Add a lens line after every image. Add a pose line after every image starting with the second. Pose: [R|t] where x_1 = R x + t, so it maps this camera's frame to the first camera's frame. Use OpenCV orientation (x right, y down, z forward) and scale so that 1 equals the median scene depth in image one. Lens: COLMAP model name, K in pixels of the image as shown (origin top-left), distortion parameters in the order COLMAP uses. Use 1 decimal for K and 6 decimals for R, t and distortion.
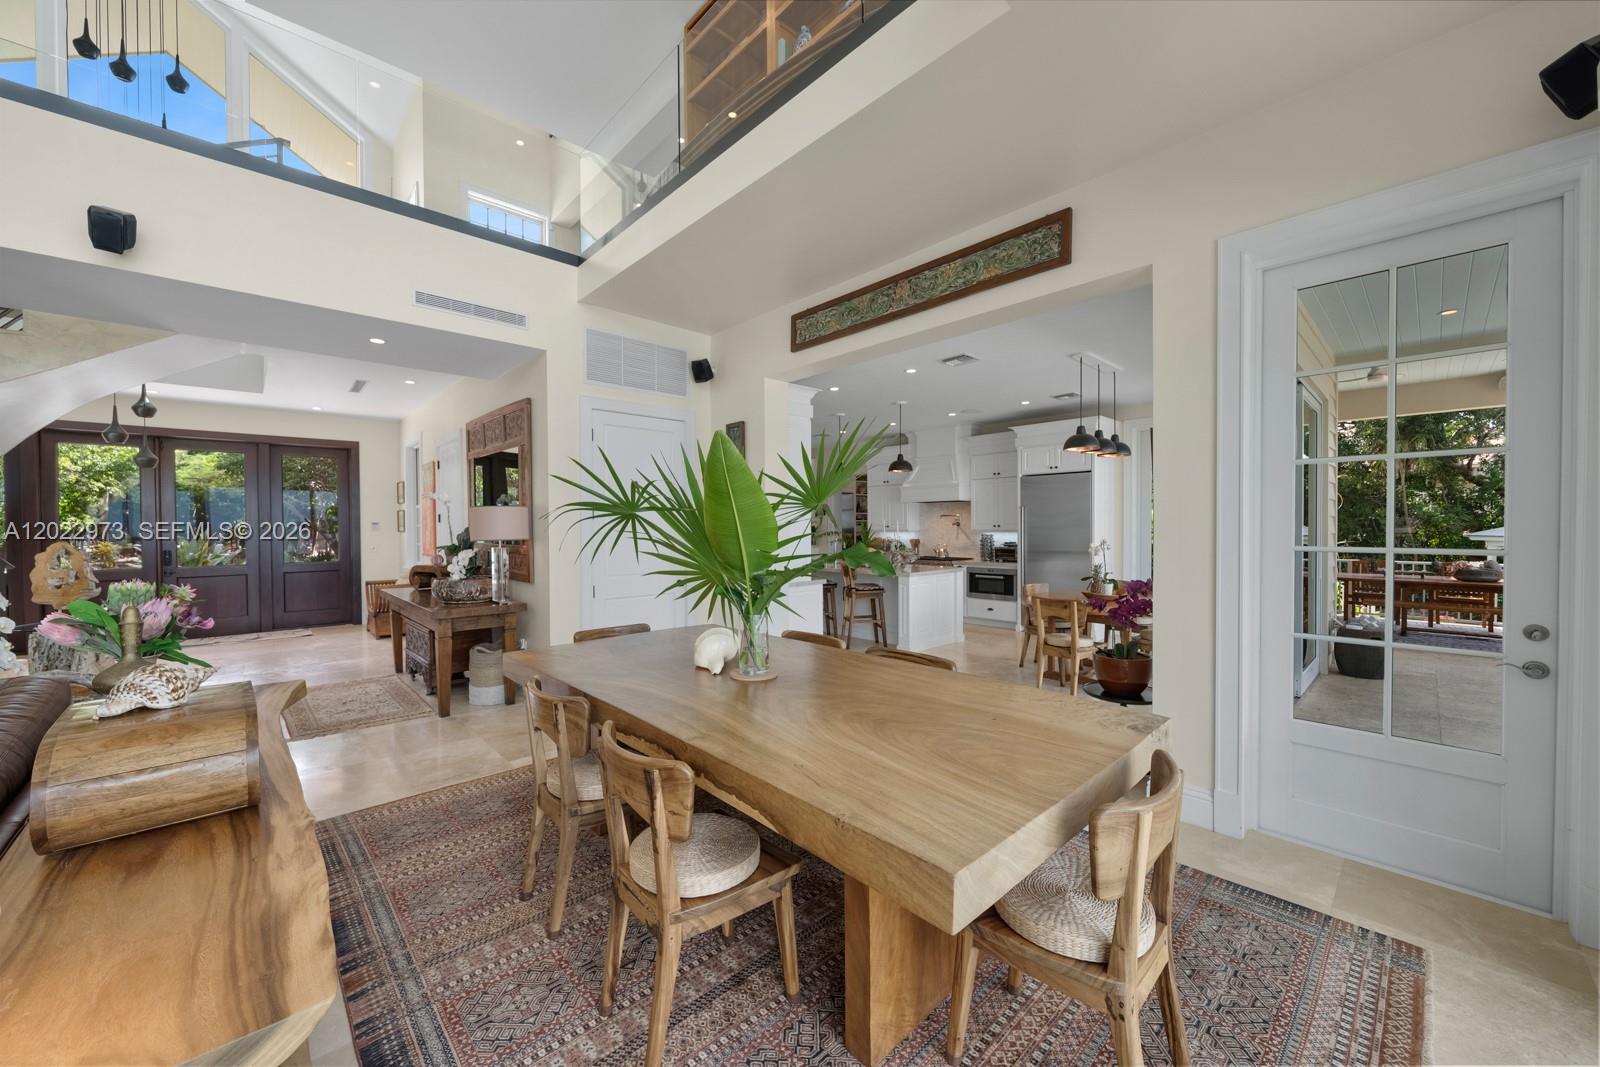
lens RADIAL K [[603.0, 0, 785.4], [0, 603.0, 525.8], [0, 0, 1]] dist [-0.003678, 0.000314]
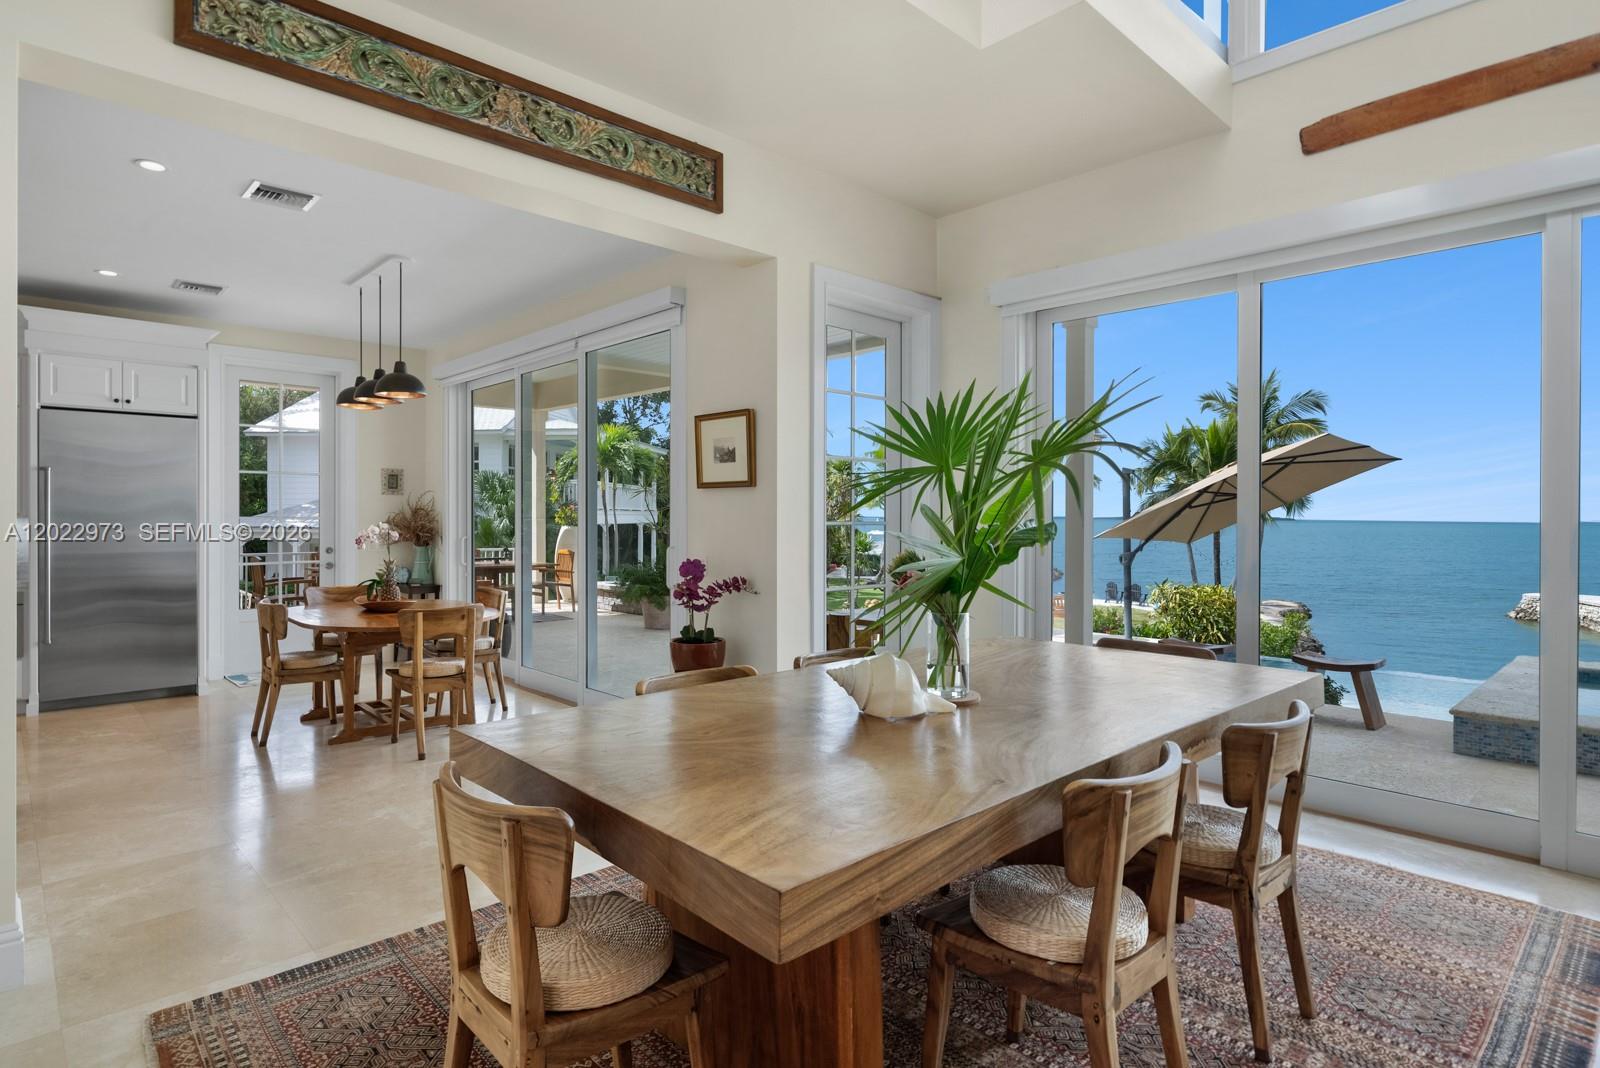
lens RADIAL K [[822.5, 0, 787.6], [0, 822.5, 524.9], [0, 0, 1]] dist [-0.010094, 0.001476]
pose [[-0.018413, -0.004618, 0.999820, -0.319436], [-0.002060, 0.999987, 0.004580, 0.012410], [-0.999828, -0.001975, -0.018422, 0.376286]]
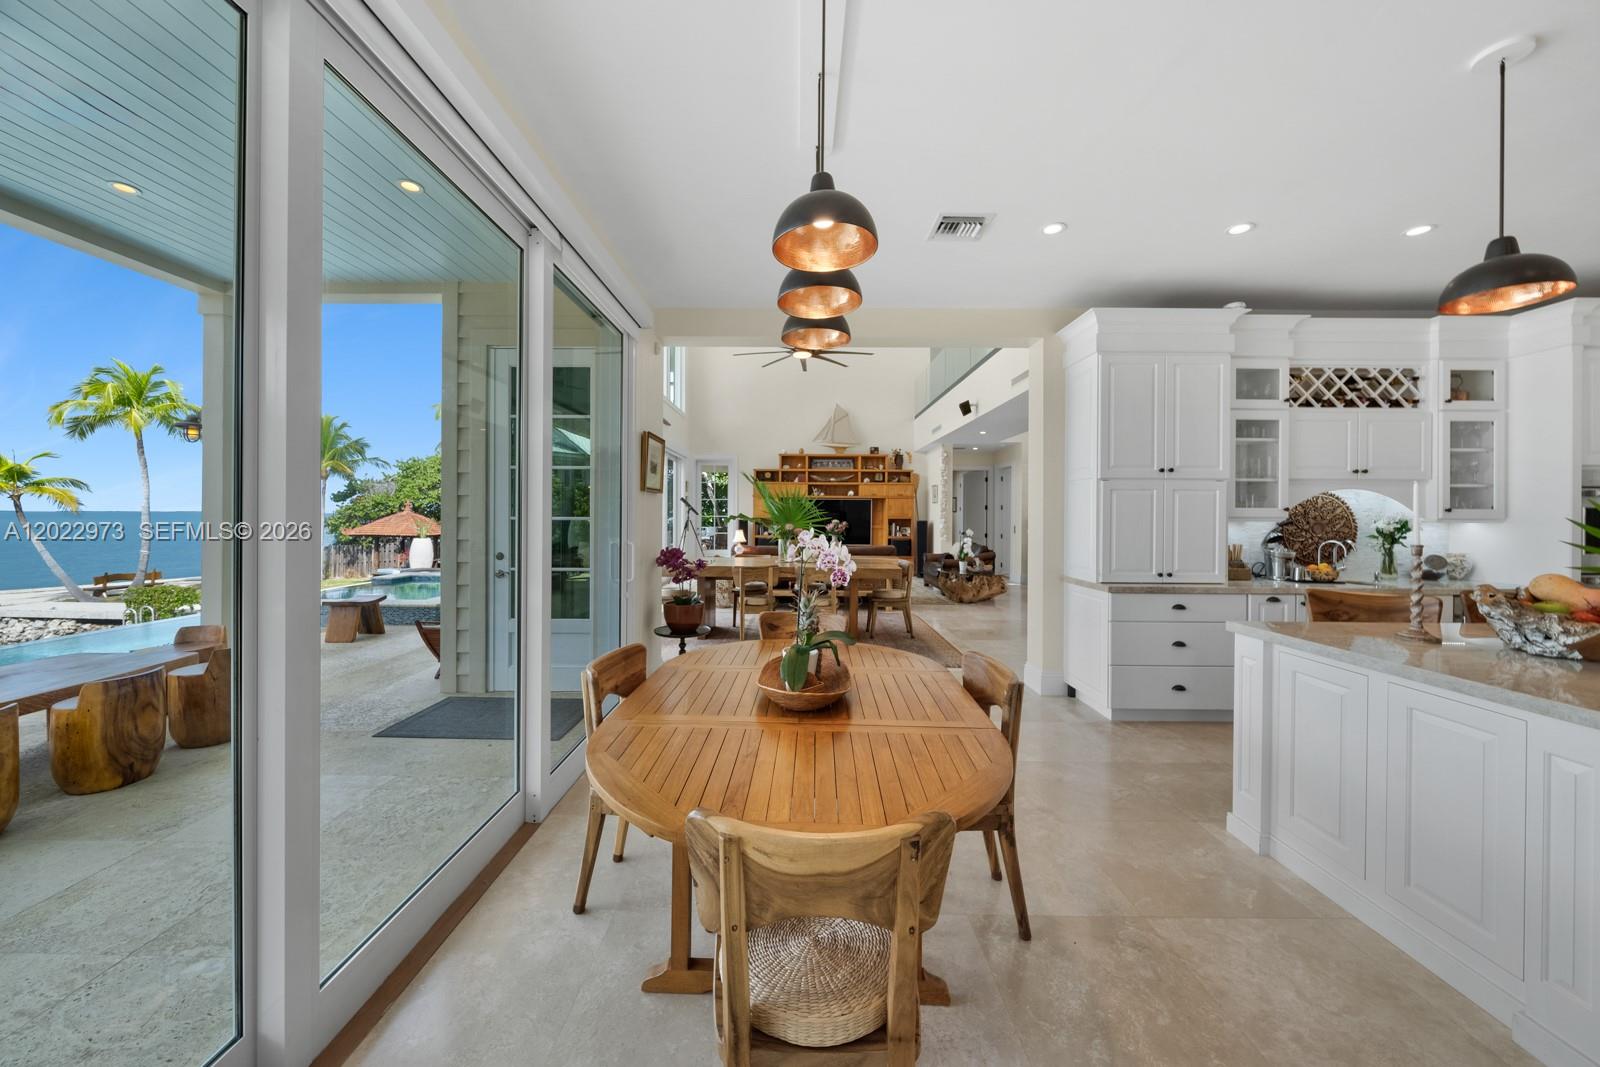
lens RADIAL K [[557.6, 0, 776.9], [0, 557.6, 516.7], [0, 0, 1]] dist [-0.008247, -0.000410]
pose [[-0.706910, 0.006298, -0.707276, 0.559232], [-0.002319, 0.999934, 0.011222, 0.005881], [0.707300, 0.009573, -0.706849, 0.869179]]
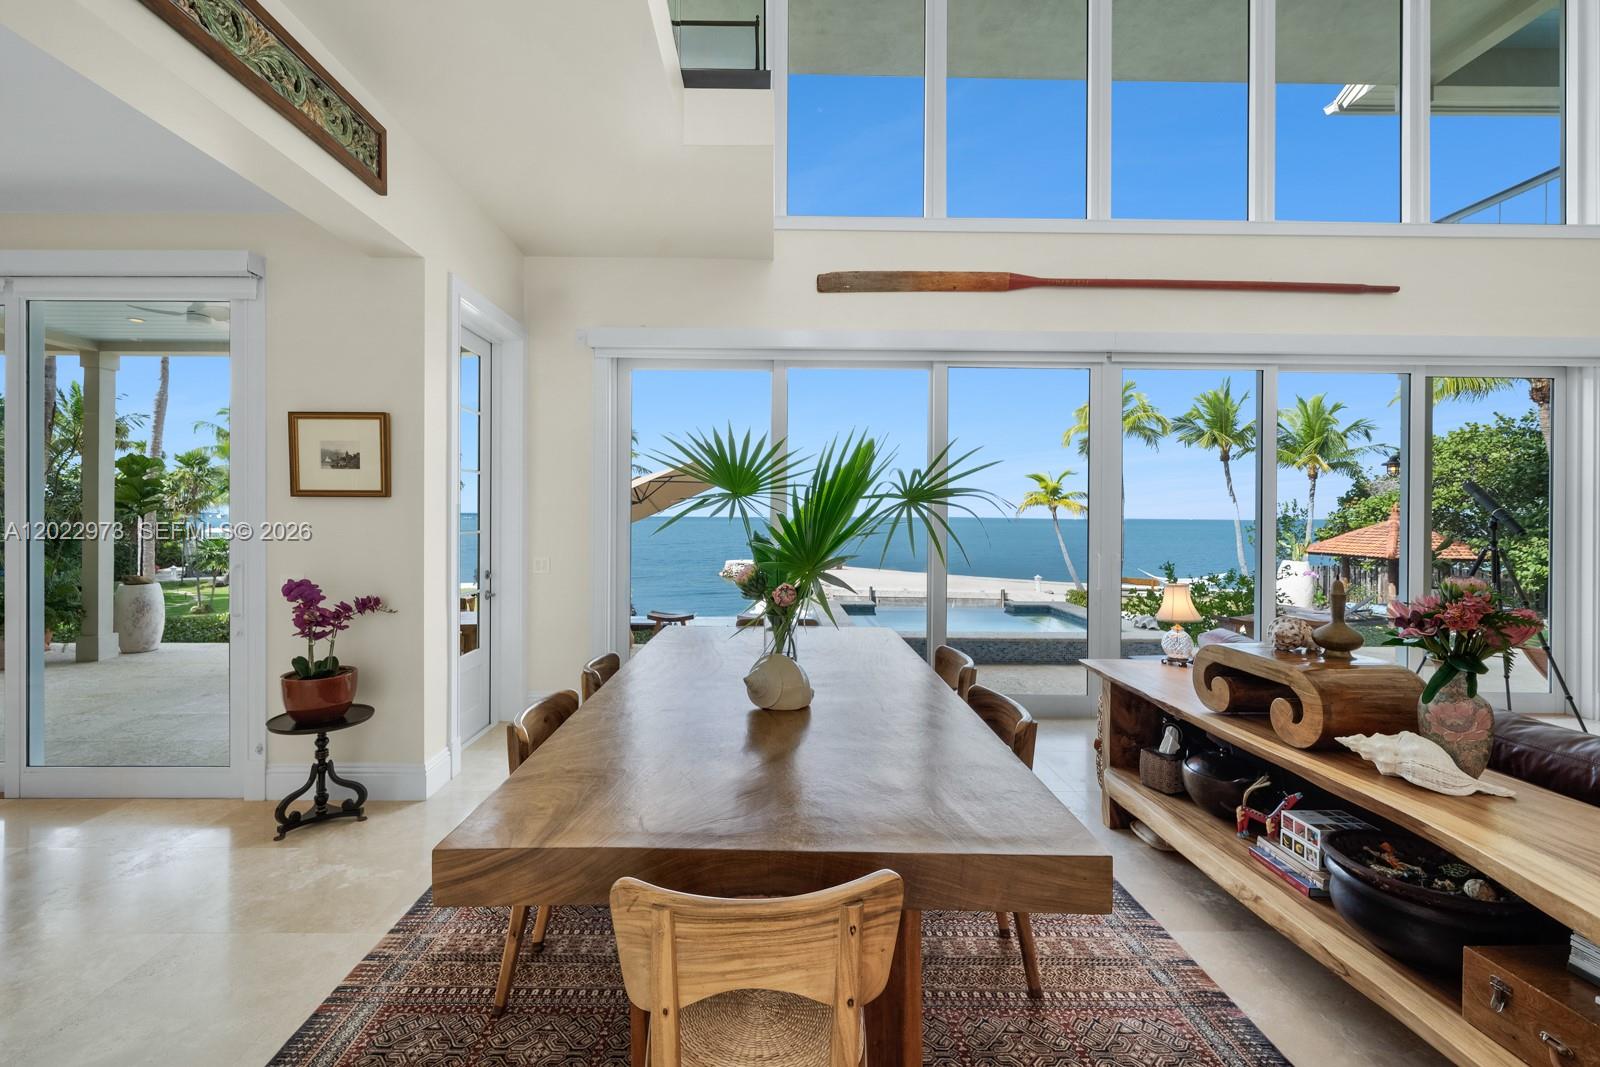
lens RADIAL K [[657.2, 0, 762.1], [0, 657.2, 518.0], [0, 0, 1]] dist [0.006277, -0.002715]
pose [[-0.735605, 0.000871, 0.677410, -0.214703], [0.001737, 0.999998, 0.000601, 0.002598], [-0.677408, 0.001619, -0.735605, 0.537443]]
